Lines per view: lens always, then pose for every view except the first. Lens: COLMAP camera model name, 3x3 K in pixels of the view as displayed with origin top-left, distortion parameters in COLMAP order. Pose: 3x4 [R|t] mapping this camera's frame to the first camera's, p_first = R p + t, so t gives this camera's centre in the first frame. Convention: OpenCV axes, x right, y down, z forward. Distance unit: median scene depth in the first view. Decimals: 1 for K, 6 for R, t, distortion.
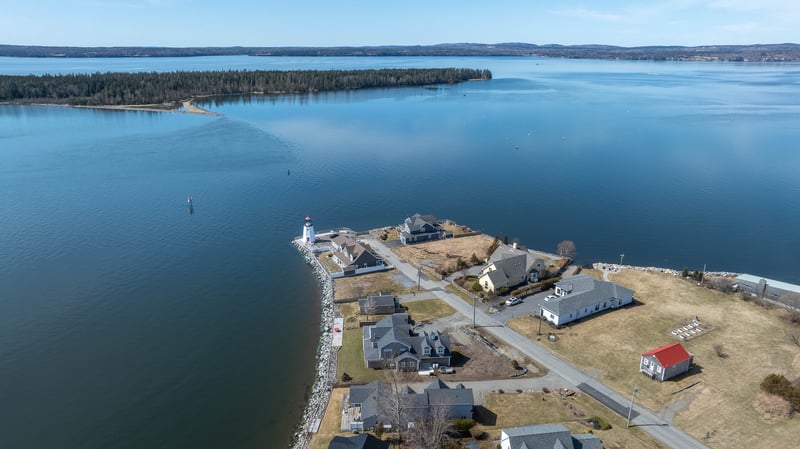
lens RADIAL K [[561.4, 0, 401.1], [0, 561.4, 221.2], [0, 0, 1]] dist [-0.017872, 0.011196]
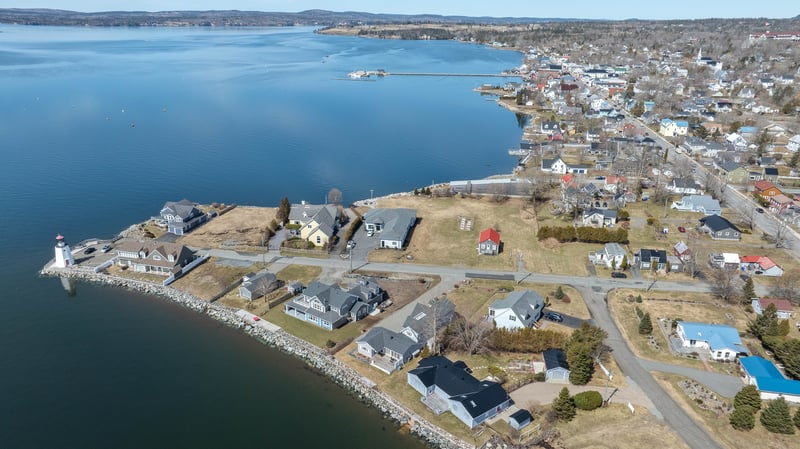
lens RADIAL K [[561.4, 0, 402.1], [0, 561.4, 227.9], [0, 0, 1]] dist [-0.017872, 0.011196]
pose [[0.646454, -0.265383, 0.715310, -0.410269], [0.217126, 0.962780, 0.160971, -0.038622], [-0.731405, 0.051252, 0.680015, 0.109461]]
